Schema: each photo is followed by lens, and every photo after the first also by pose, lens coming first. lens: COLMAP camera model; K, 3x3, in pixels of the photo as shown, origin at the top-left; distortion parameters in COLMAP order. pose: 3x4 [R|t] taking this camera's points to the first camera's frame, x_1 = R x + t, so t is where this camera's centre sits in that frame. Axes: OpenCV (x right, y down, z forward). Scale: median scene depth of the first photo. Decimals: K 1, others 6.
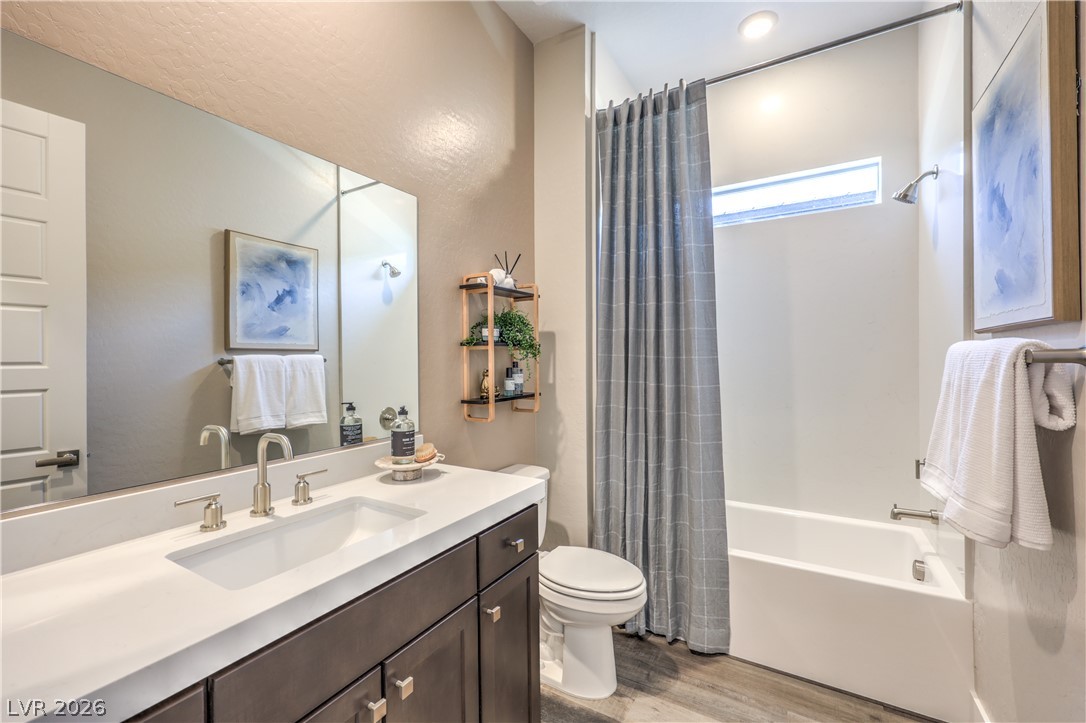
lens RADIAL K [[446.6, 0, 542.8], [0, 446.6, 365.8], [0, 0, 1]] dist [0.002232, 0.000049]
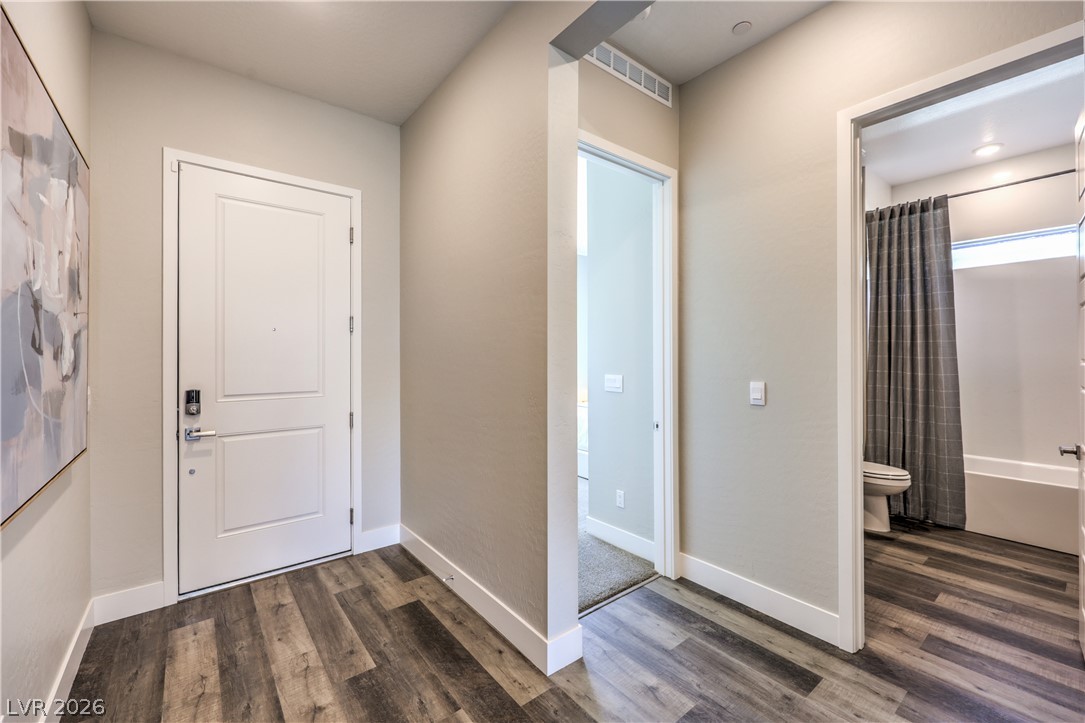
lens RADIAL K [[446.2, 0, 547.3], [0, 446.2, 358.6], [0, 0, 1]] dist [0.002232, 0.000049]
pose [[0.933054, -0.001288, -0.359734, -0.430340], [0.002877, 0.999988, 0.003881, -0.025348], [0.359725, -0.004656, 0.933047, -1.095986]]
